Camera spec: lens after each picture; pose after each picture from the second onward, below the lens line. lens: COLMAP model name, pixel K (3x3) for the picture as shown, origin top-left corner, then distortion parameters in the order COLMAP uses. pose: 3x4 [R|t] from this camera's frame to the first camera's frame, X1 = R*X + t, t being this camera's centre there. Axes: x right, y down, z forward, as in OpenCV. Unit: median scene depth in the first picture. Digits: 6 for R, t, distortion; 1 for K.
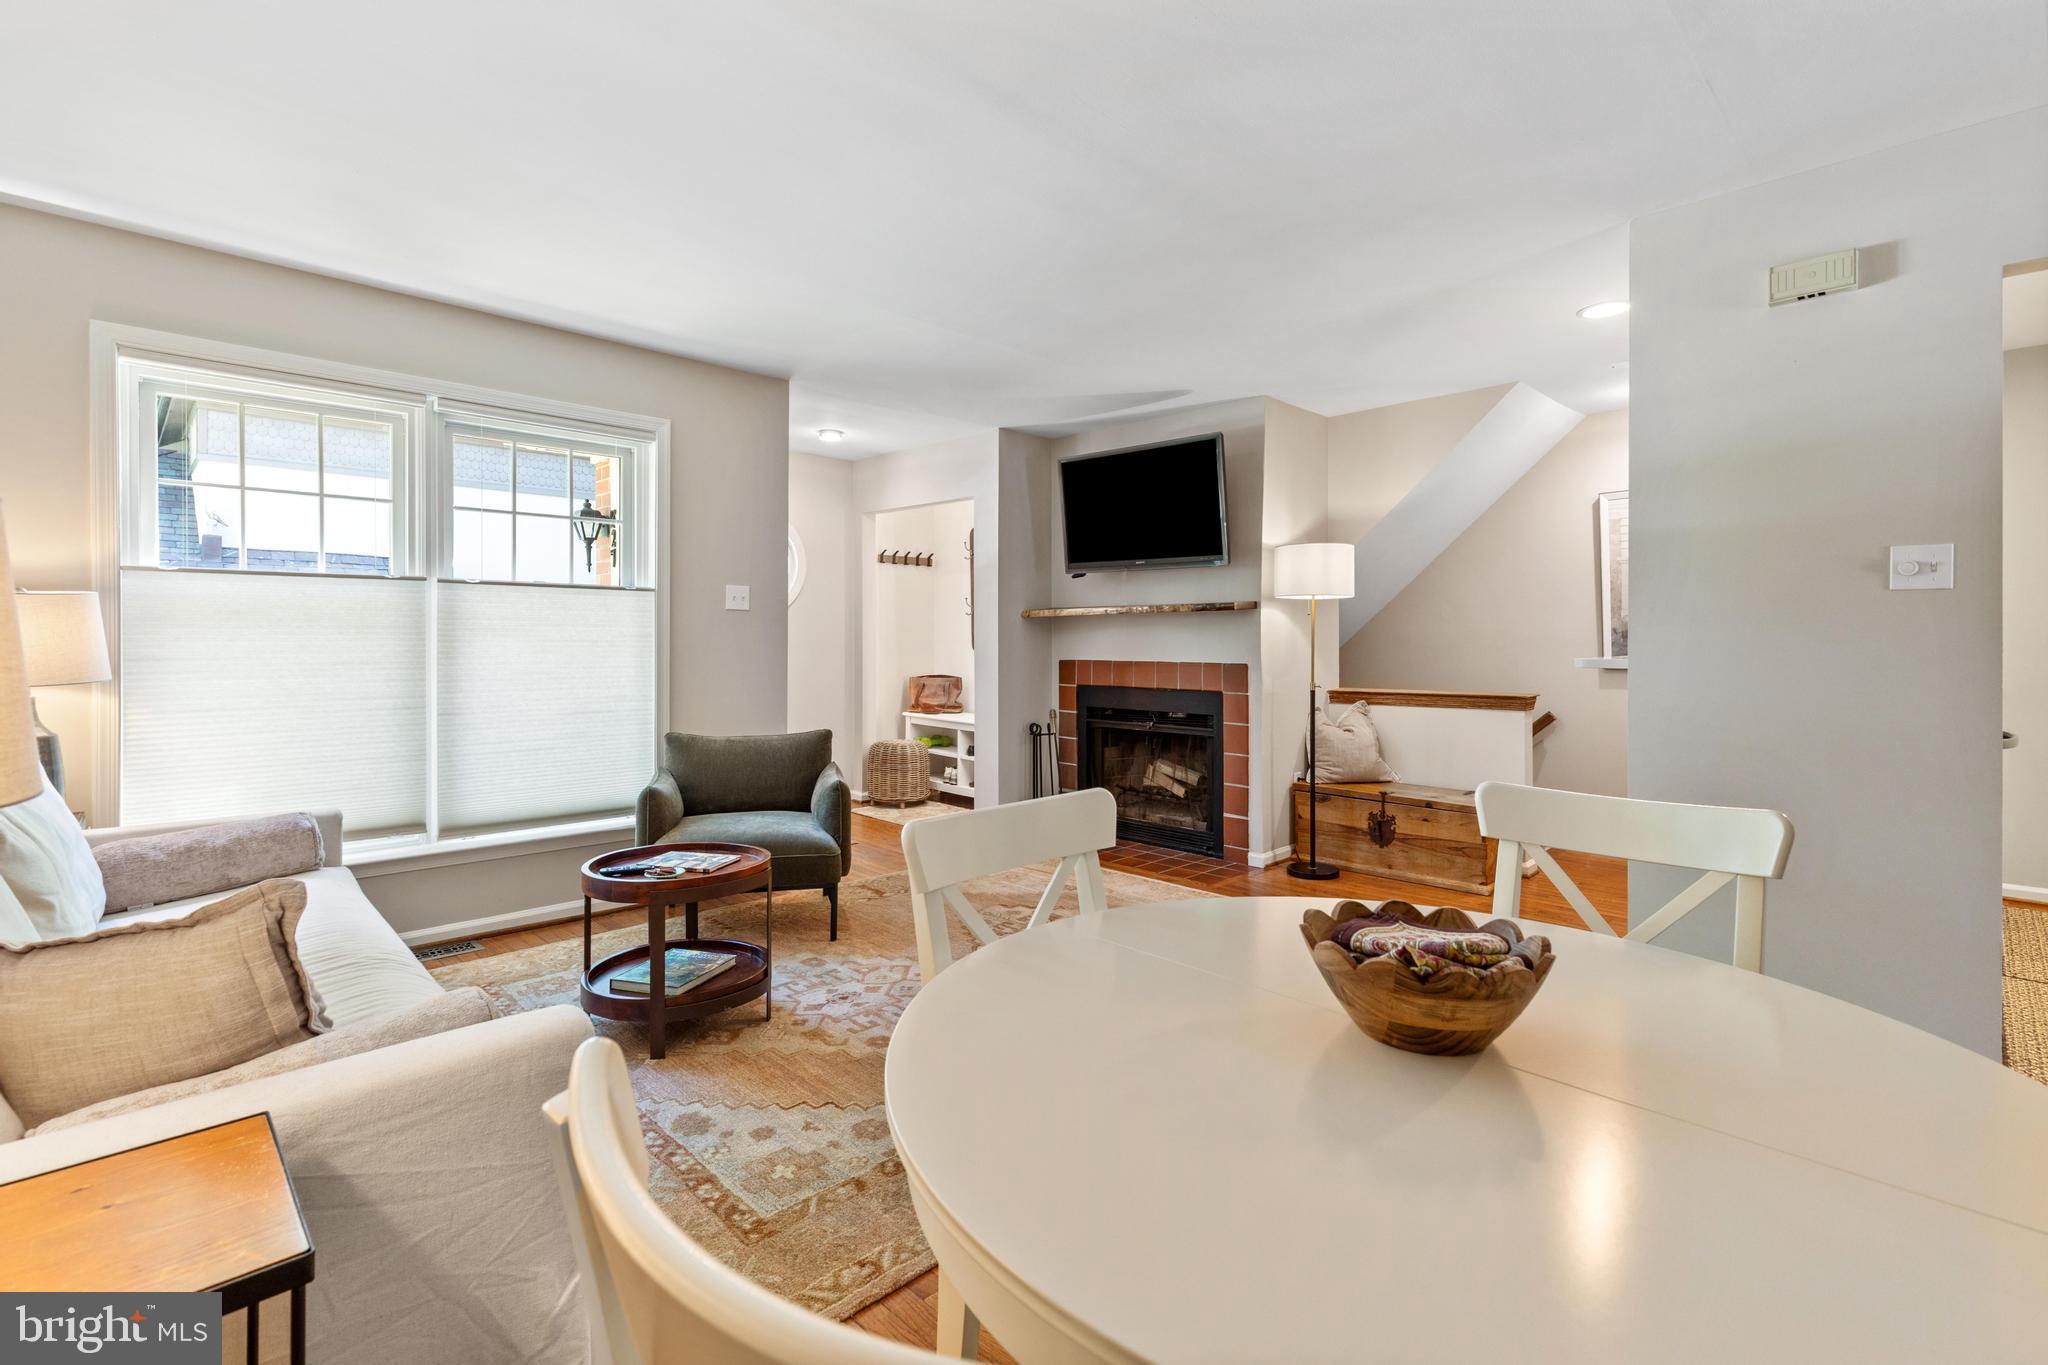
lens RADIAL K [[924.4, 0, 1029.2], [0, 924.4, 654.1], [0, 0, 1]] dist [0.005819, -0.000809]
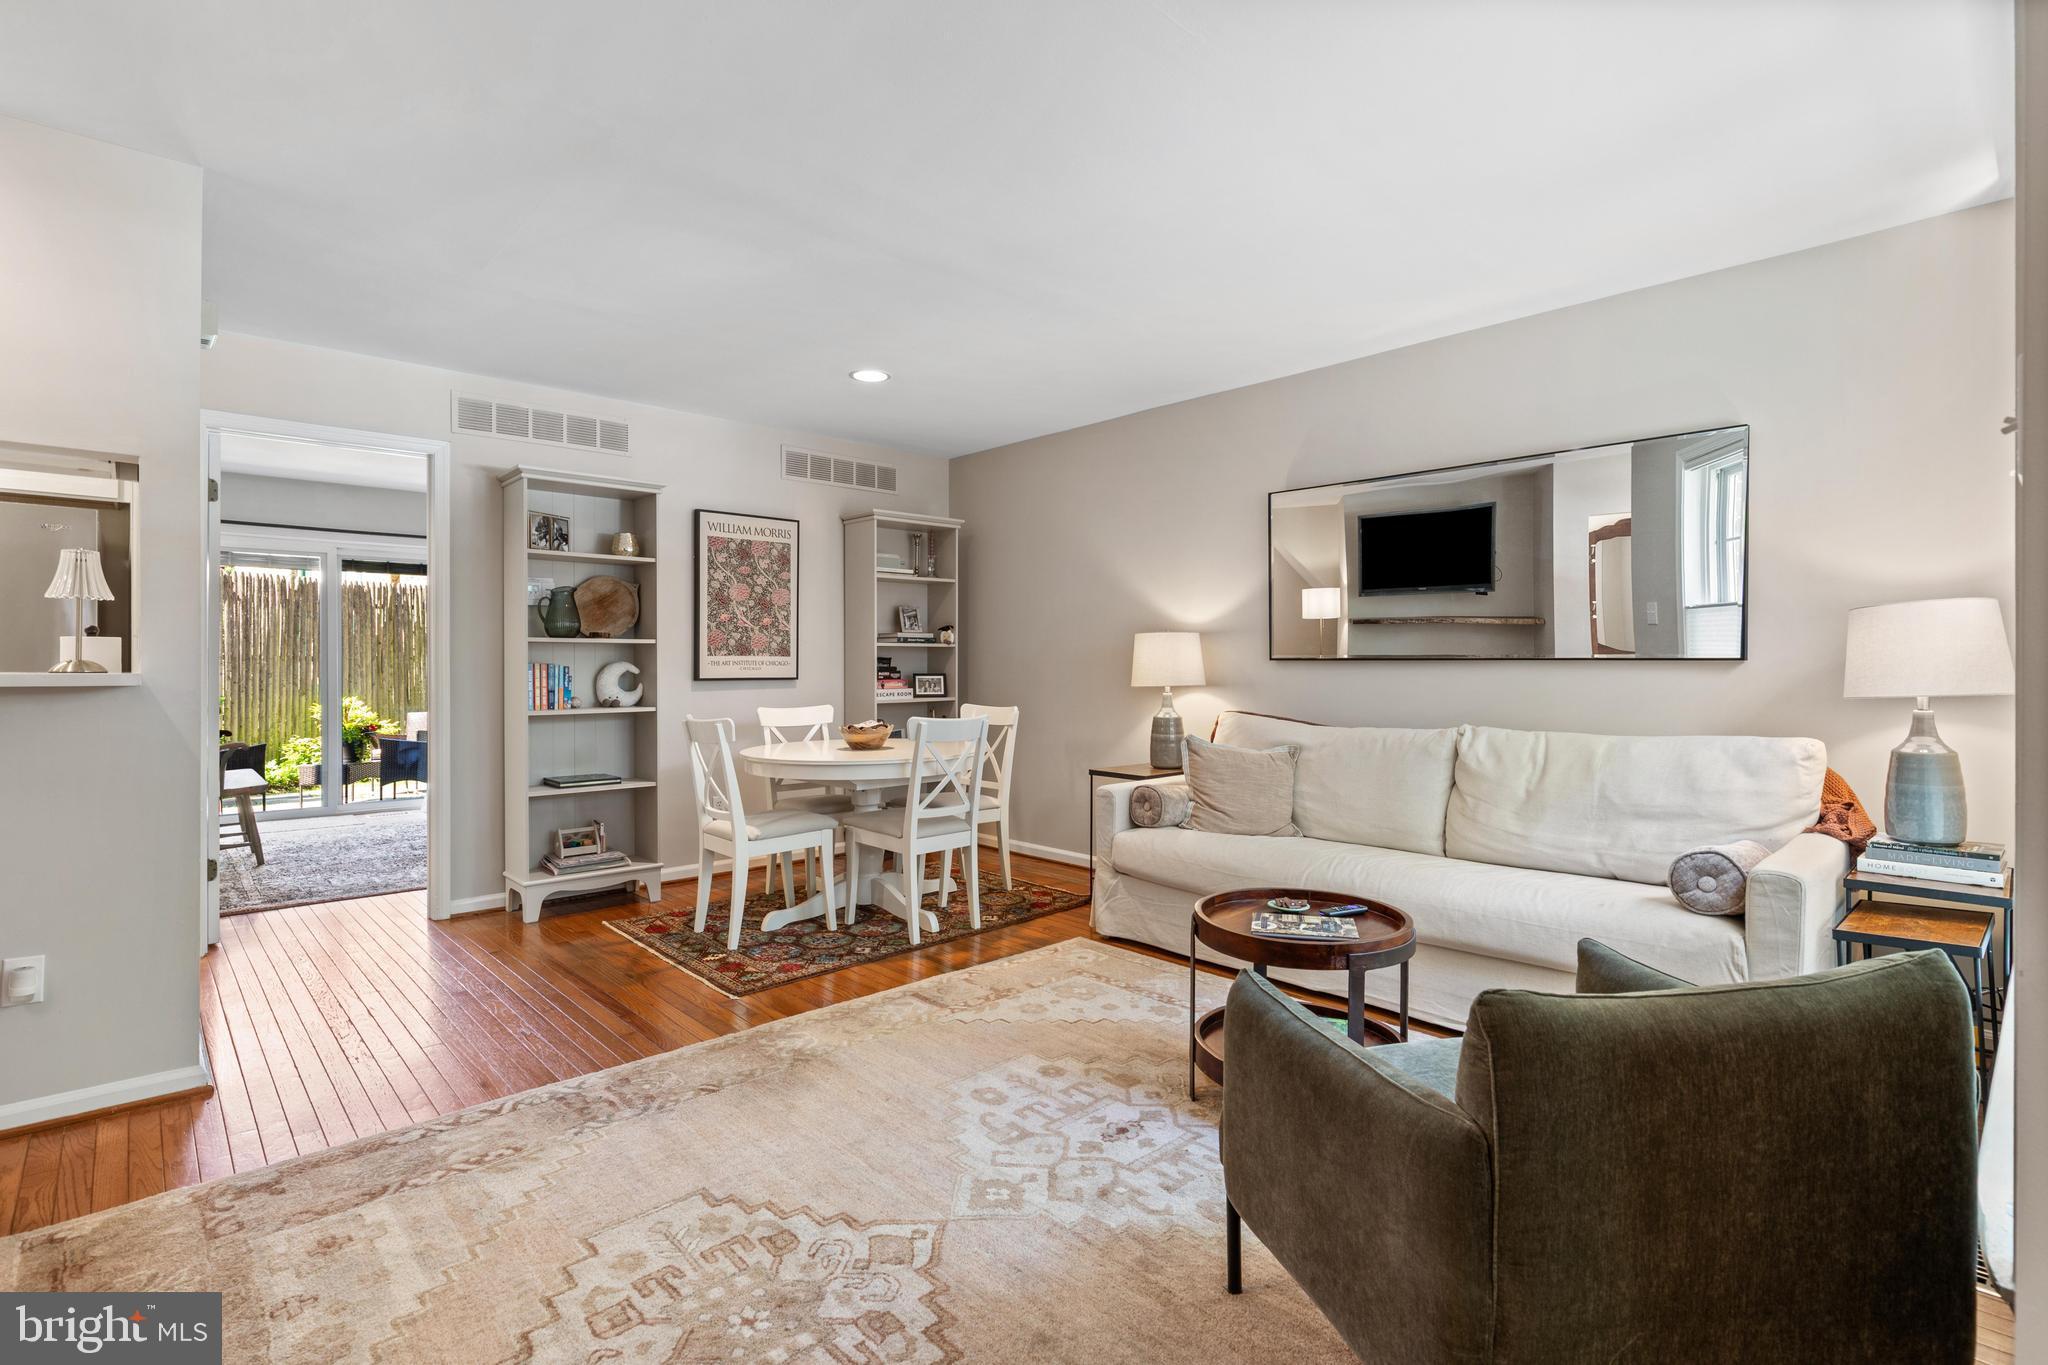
lens RADIAL K [[971.5, 0, 1030.4], [0, 971.5, 671.2], [0, 0, 1]] dist [0.000888, -0.000381]
pose [[-0.999891, -0.001611, 0.014659, -0.083197], [-0.001296, 0.999768, 0.021482, -0.008441], [-0.014690, 0.021461, -0.999662, 1.075201]]
